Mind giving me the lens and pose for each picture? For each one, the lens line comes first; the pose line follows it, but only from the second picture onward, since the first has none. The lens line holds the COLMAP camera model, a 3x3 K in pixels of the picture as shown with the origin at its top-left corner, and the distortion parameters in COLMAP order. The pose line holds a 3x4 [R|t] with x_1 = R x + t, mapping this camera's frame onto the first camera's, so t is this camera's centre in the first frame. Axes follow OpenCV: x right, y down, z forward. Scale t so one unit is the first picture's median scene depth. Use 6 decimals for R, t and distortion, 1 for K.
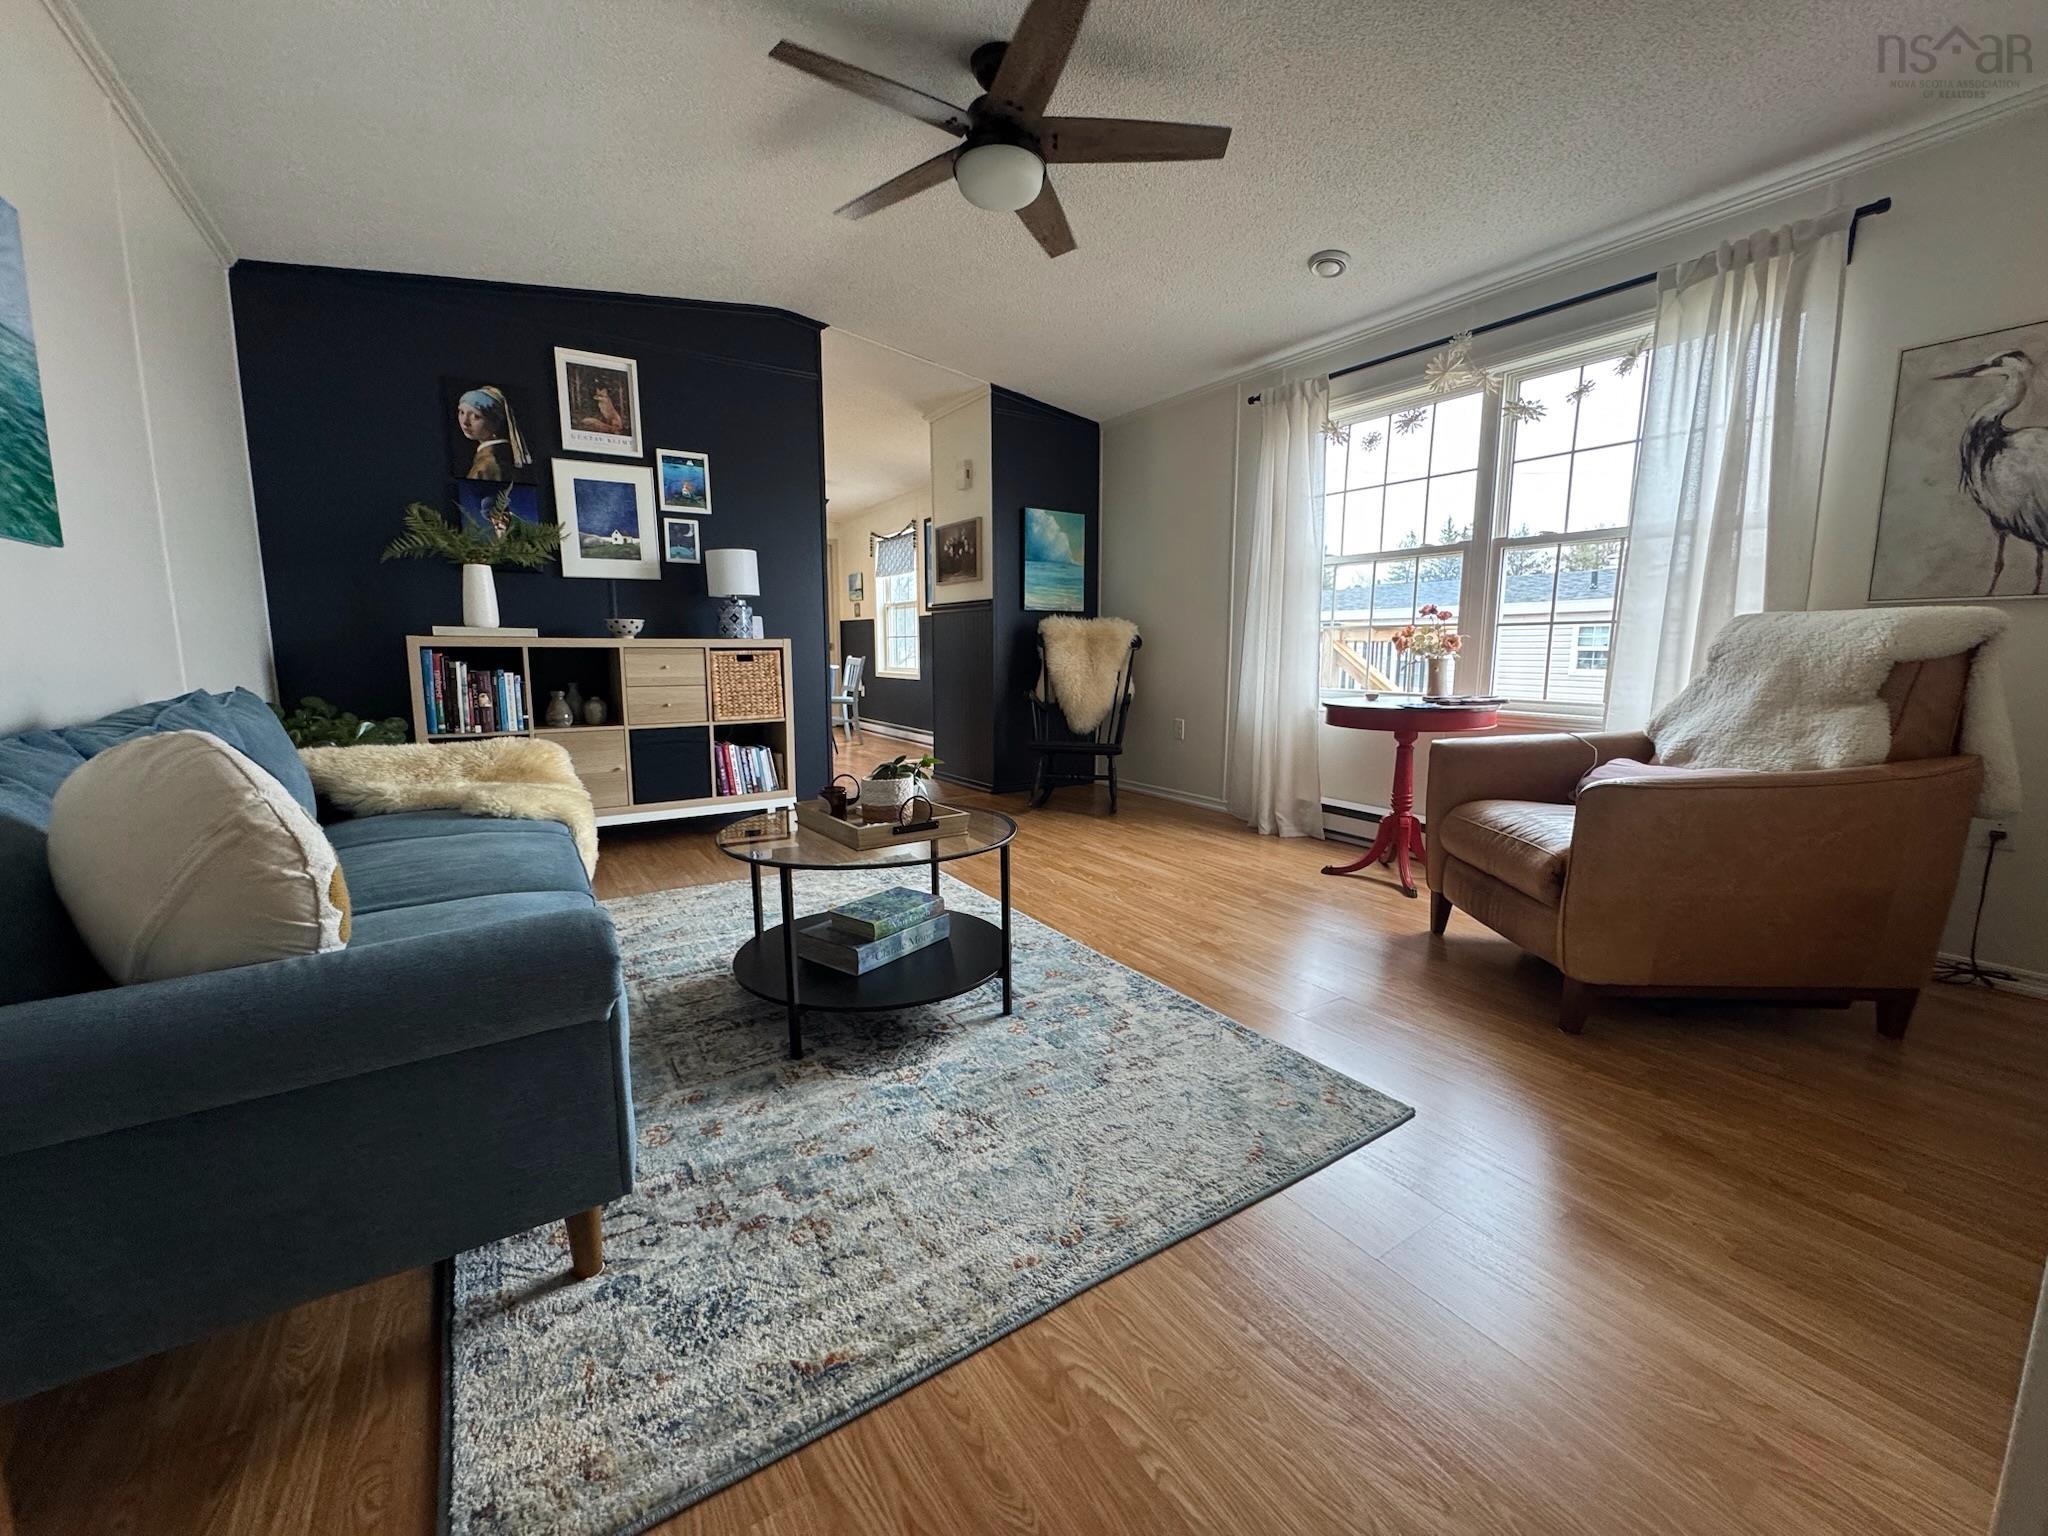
lens RADIAL K [[812.2, 0, 1024.0], [0, 812.2, 768.0], [0, 0, 1]] dist [-0.003527, 0.000311]
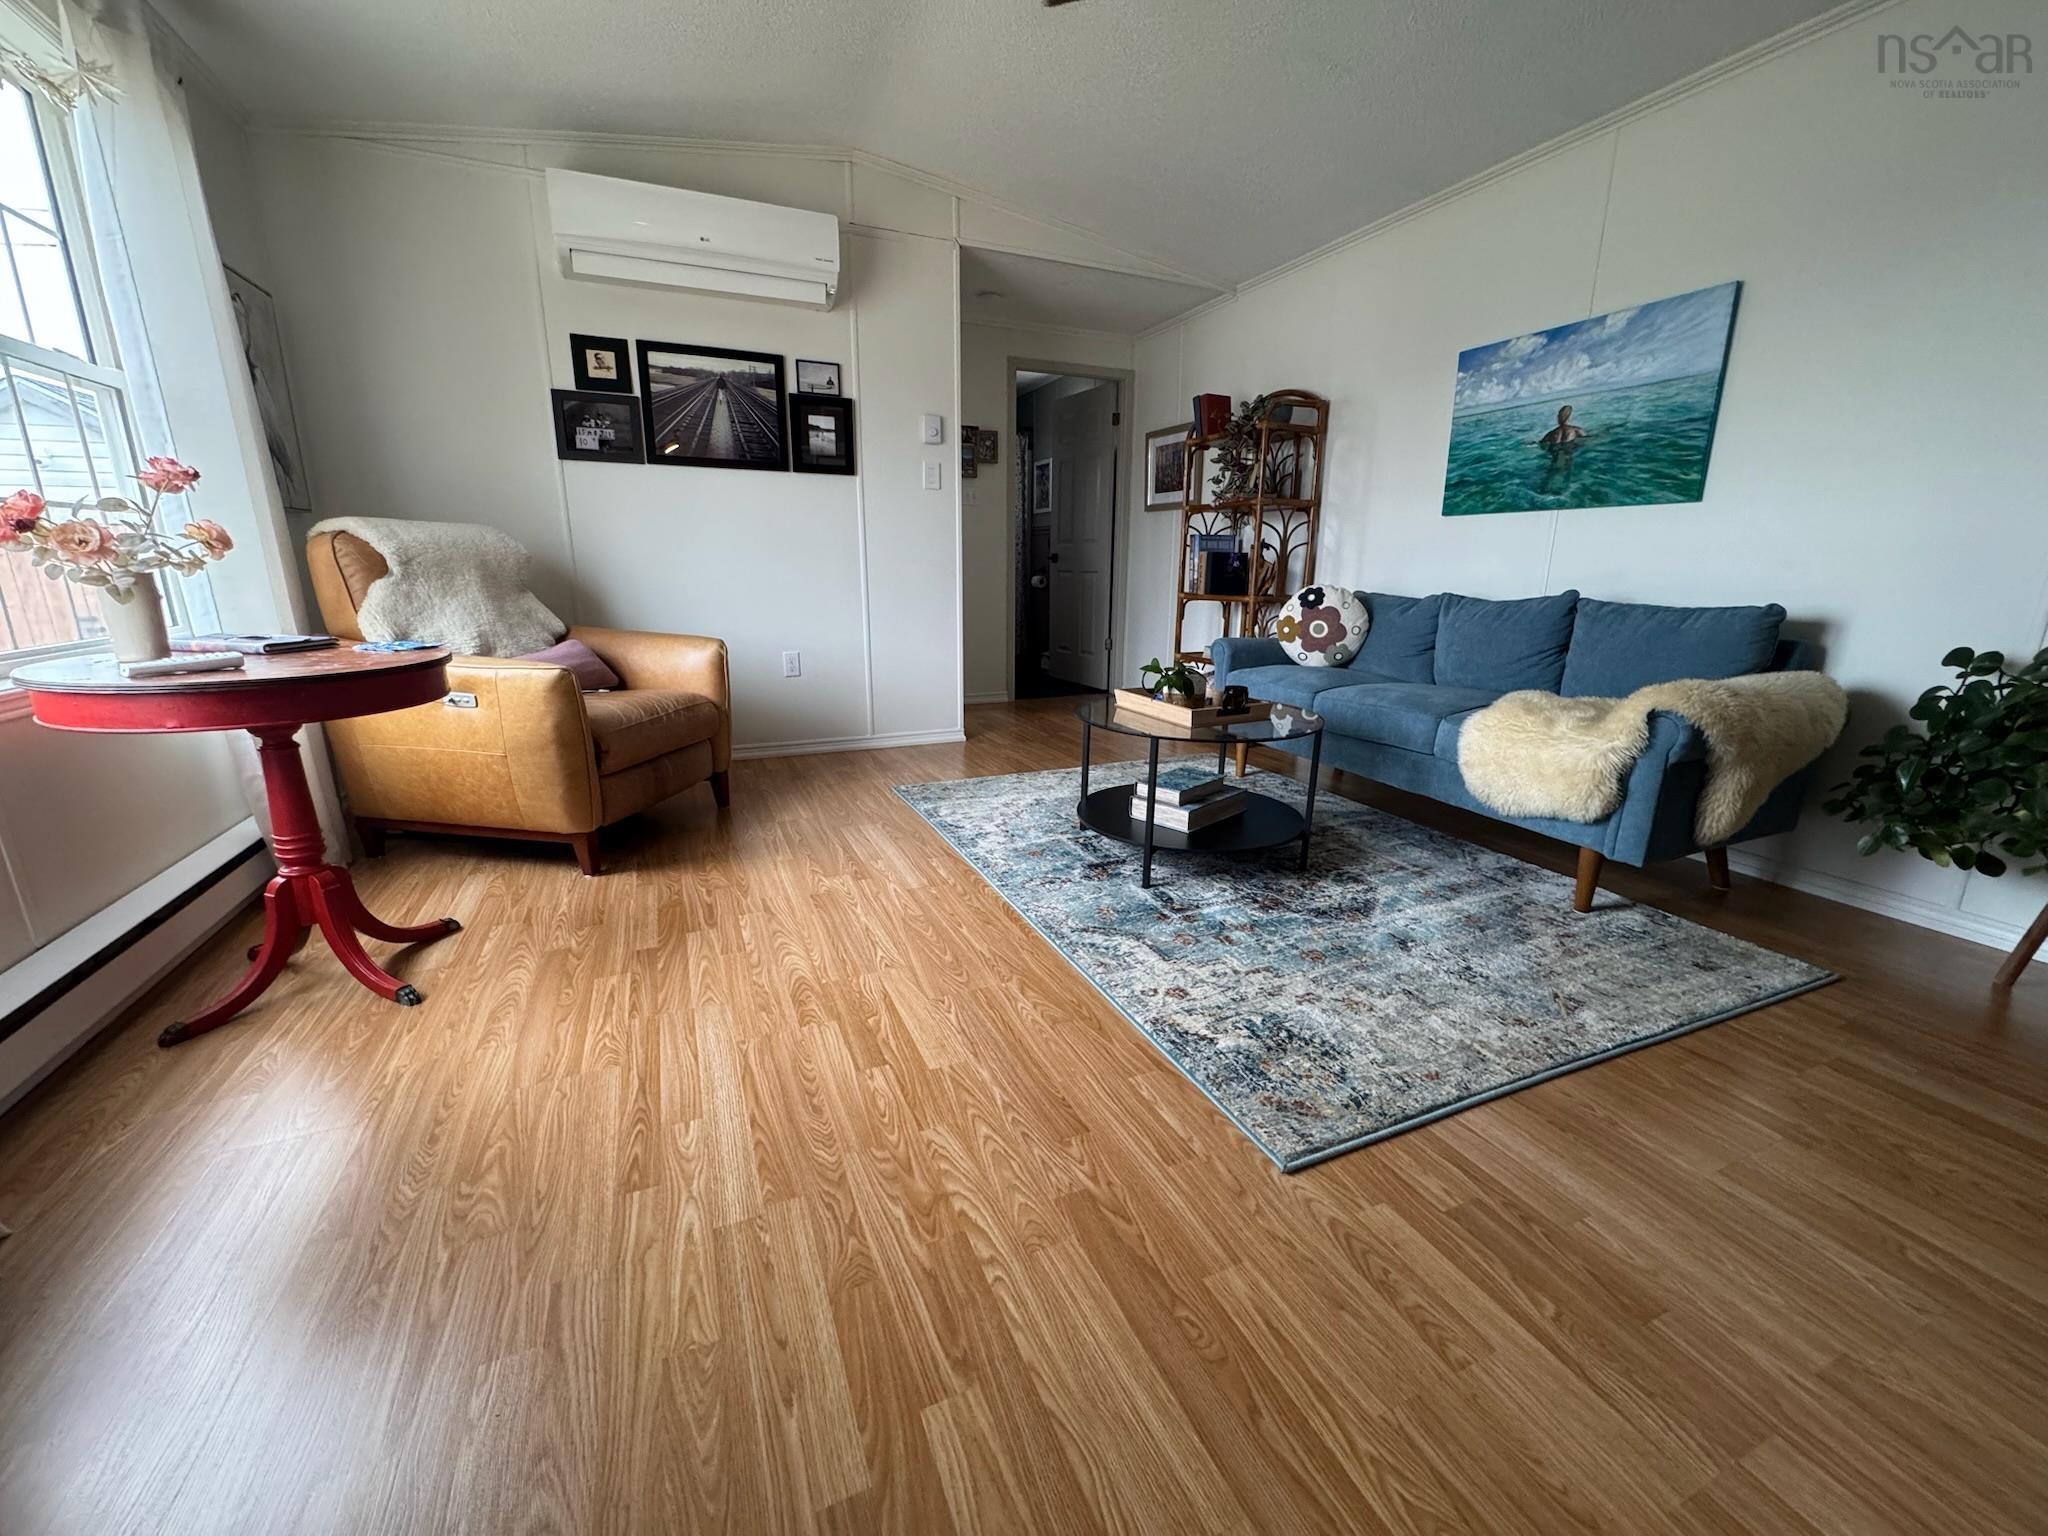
lens RADIAL K [[812.2, 0, 1024.0], [0, 812.2, 768.0], [0, 0, 1]] dist [-0.003527, 0.000311]
pose [[-0.985870, -0.054000, 0.158570, -0.092892], [0.012458, 0.920357, 0.390880, -0.231886], [-0.167049, 0.387332, -0.906680, 1.540899]]
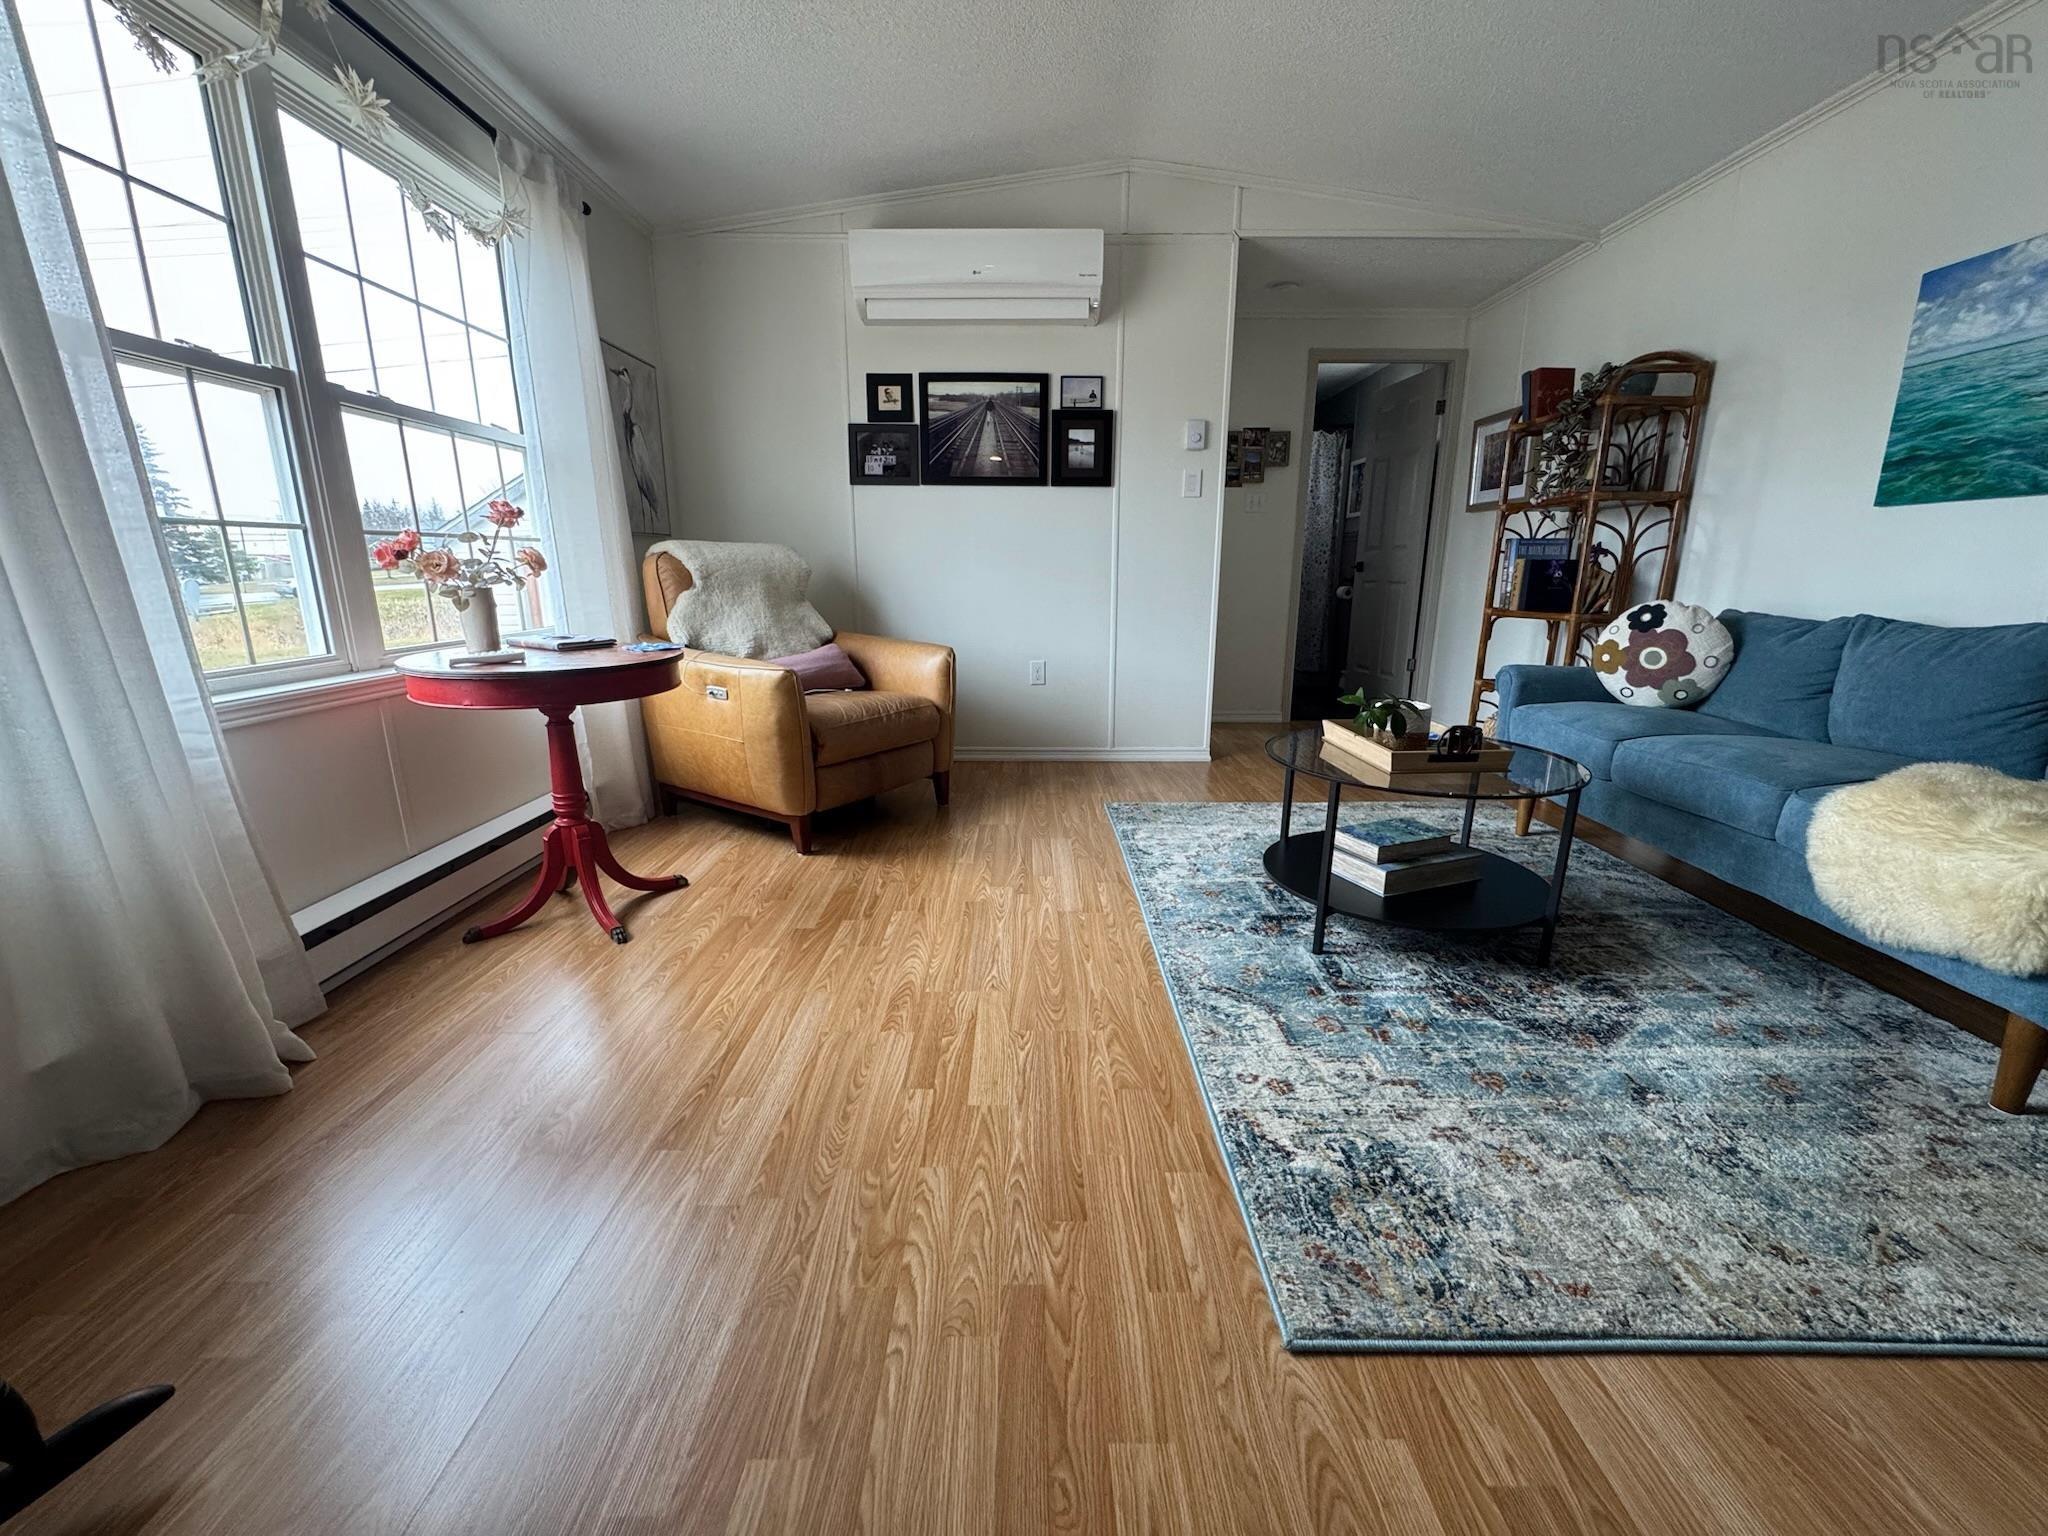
lens RADIAL K [[812.2, 0, 1024.0], [0, 812.2, 768.0], [0, 0, 1]] dist [-0.003527, 0.000311]
pose [[-0.835762, -0.137684, 0.531550, -0.225579], [0.078452, 0.928179, 0.363771, -0.224061], [-0.543459, 0.345727, -0.764935, 1.448358]]
